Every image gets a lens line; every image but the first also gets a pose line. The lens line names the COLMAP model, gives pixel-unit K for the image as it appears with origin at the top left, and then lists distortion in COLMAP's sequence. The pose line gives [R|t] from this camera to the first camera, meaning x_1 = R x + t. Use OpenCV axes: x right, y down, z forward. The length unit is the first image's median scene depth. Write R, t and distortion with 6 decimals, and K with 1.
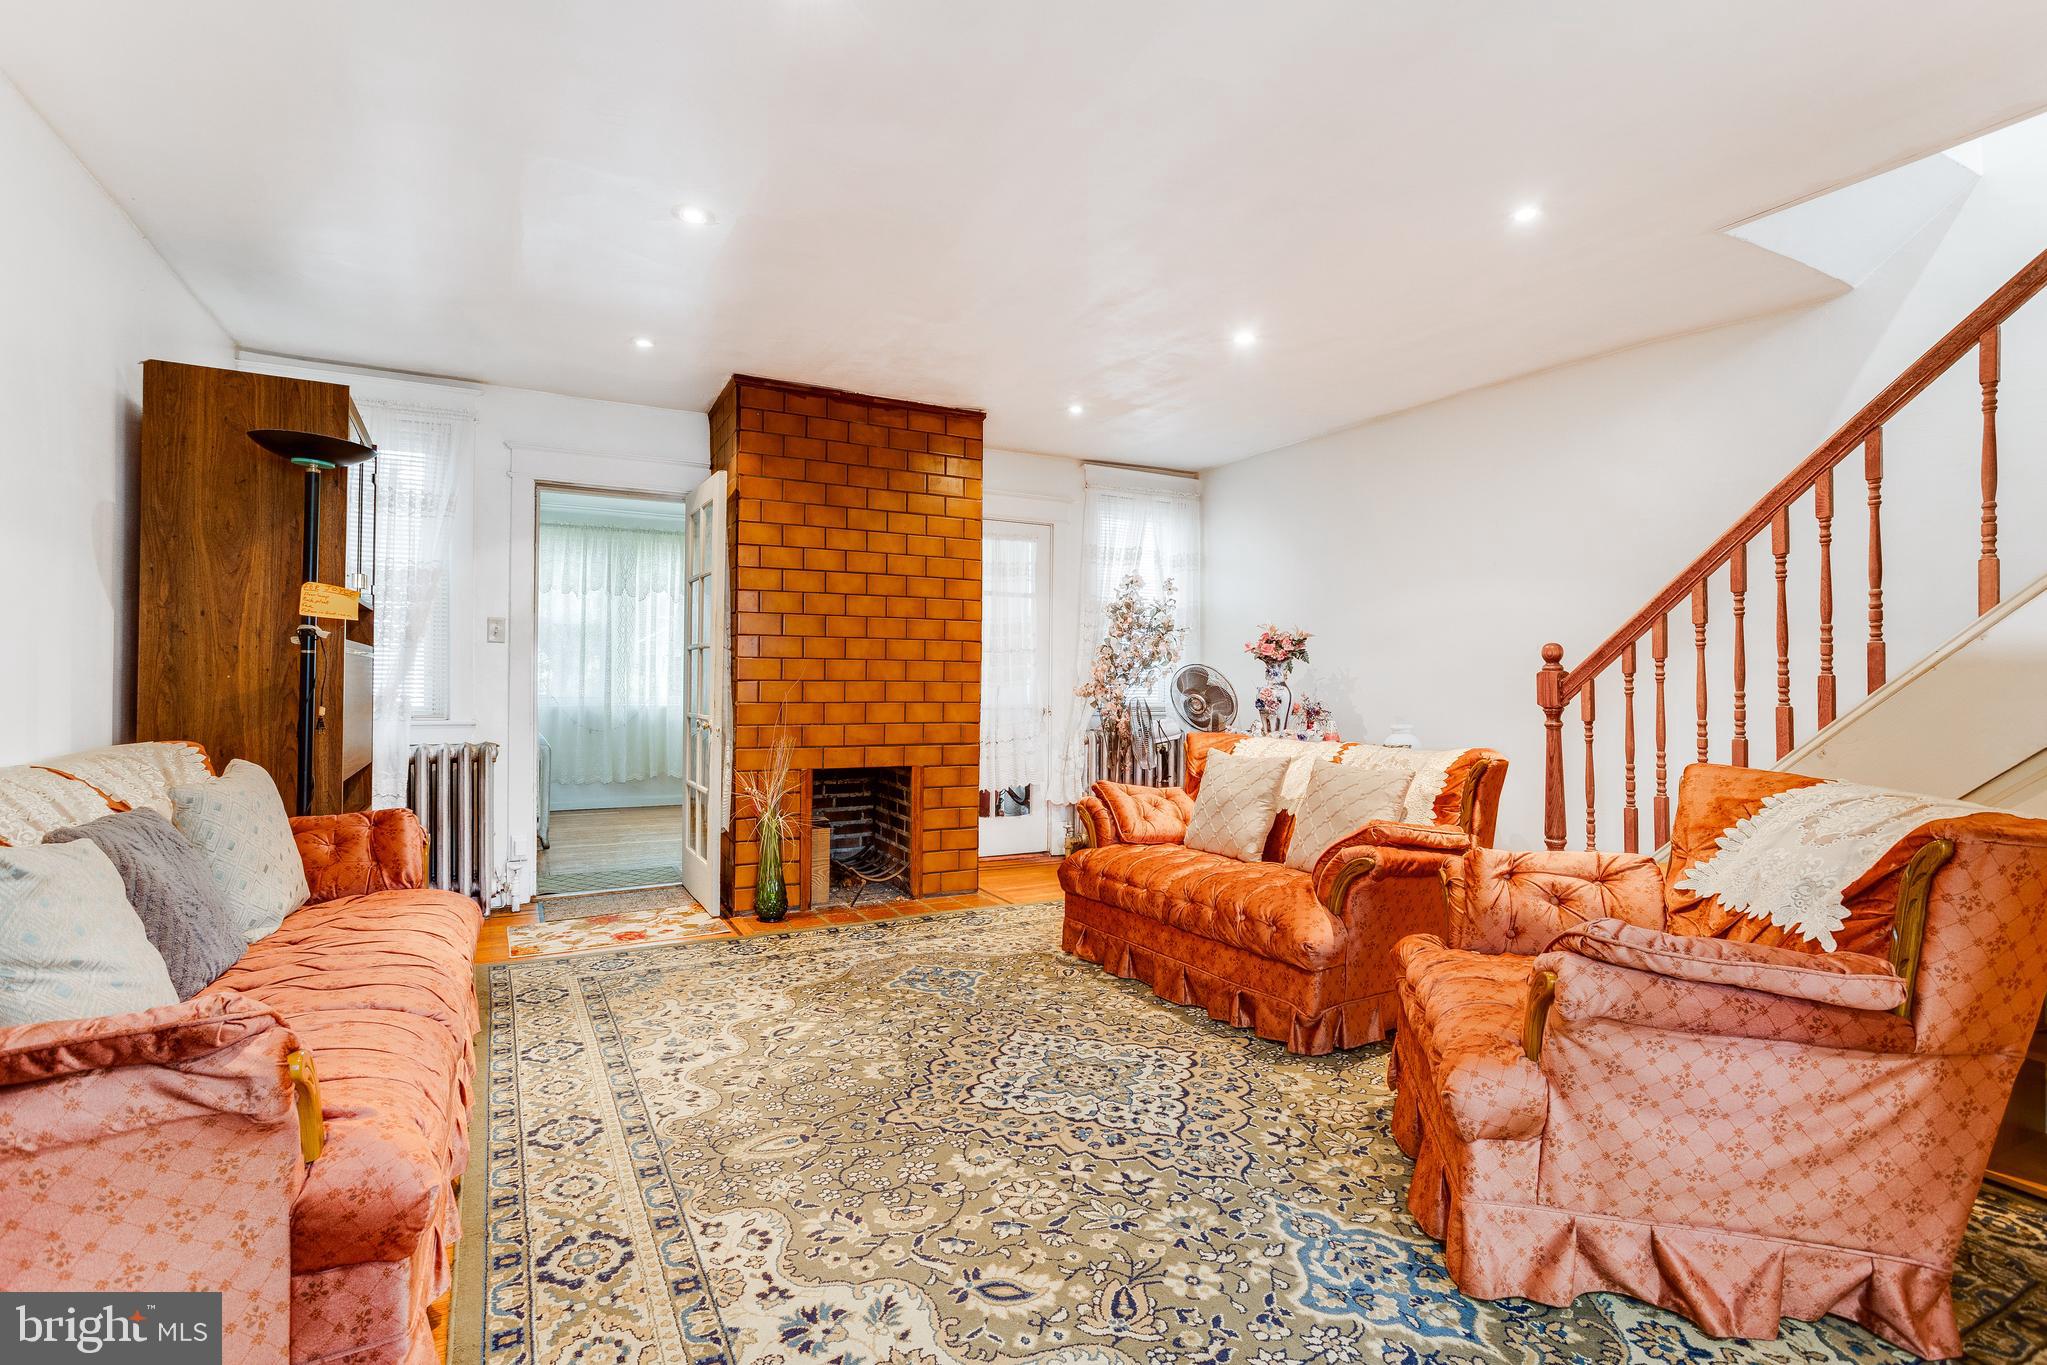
lens RADIAL K [[965.4, 0, 1023.9], [0, 965.4, 676.8], [0, 0, 1]] dist [-0.008286, 0.005963]
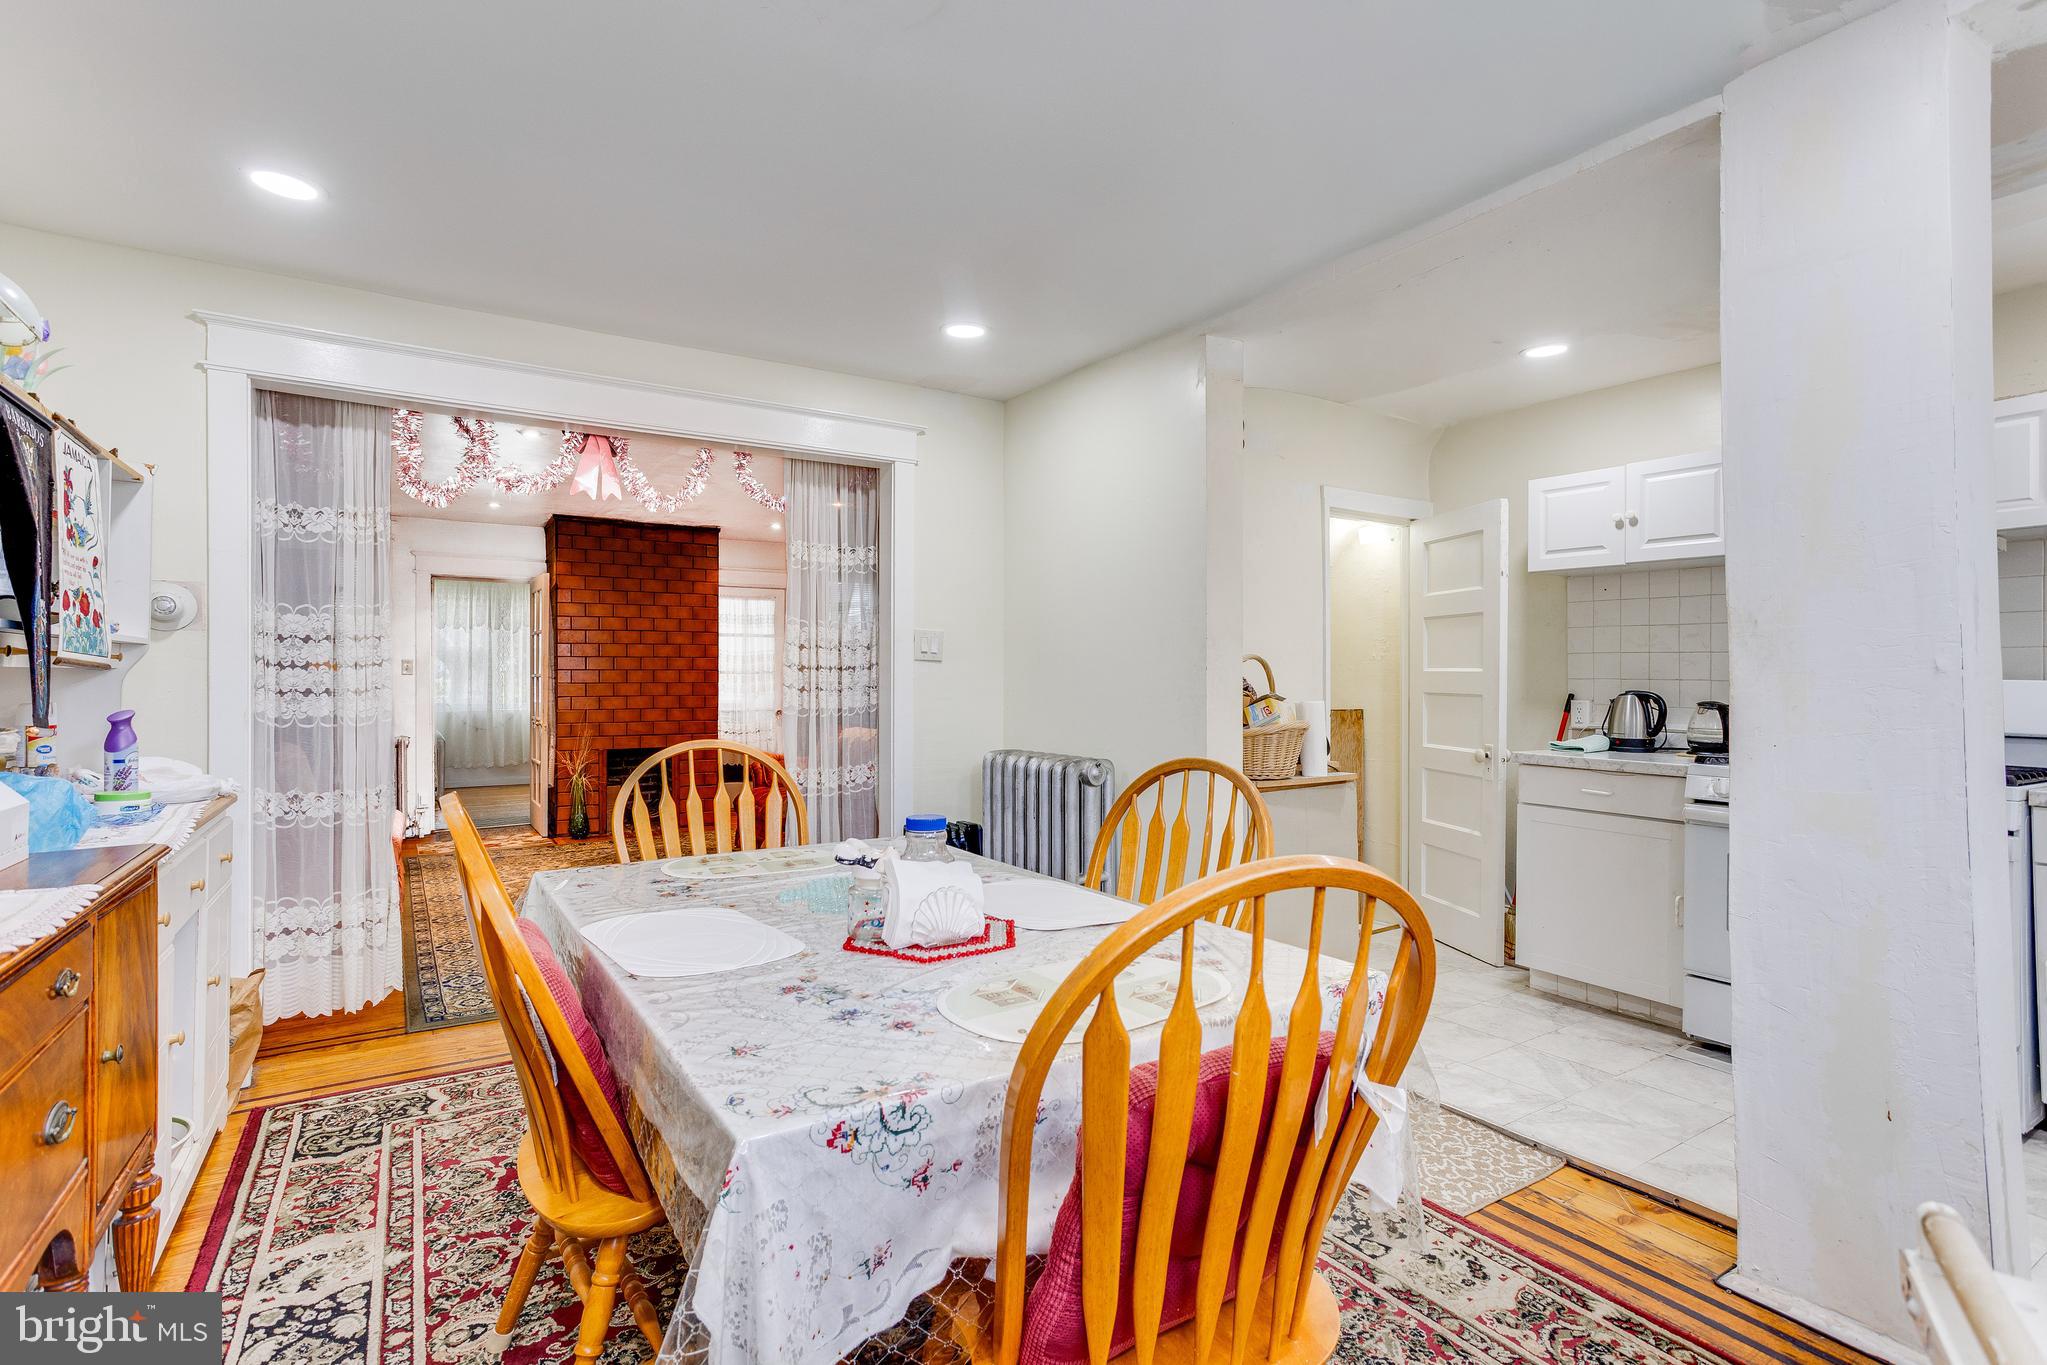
lens RADIAL K [[965.4, 0, 1018.2], [0, 965.4, 673.8], [0, 0, 1]] dist [-0.008286, 0.005963]
pose [[0.997255, -0.010760, 0.073258, 0.361433], [0.010496, 0.999937, 0.003982, -0.033196], [-0.073296, -0.003202, 0.997305, -0.696607]]
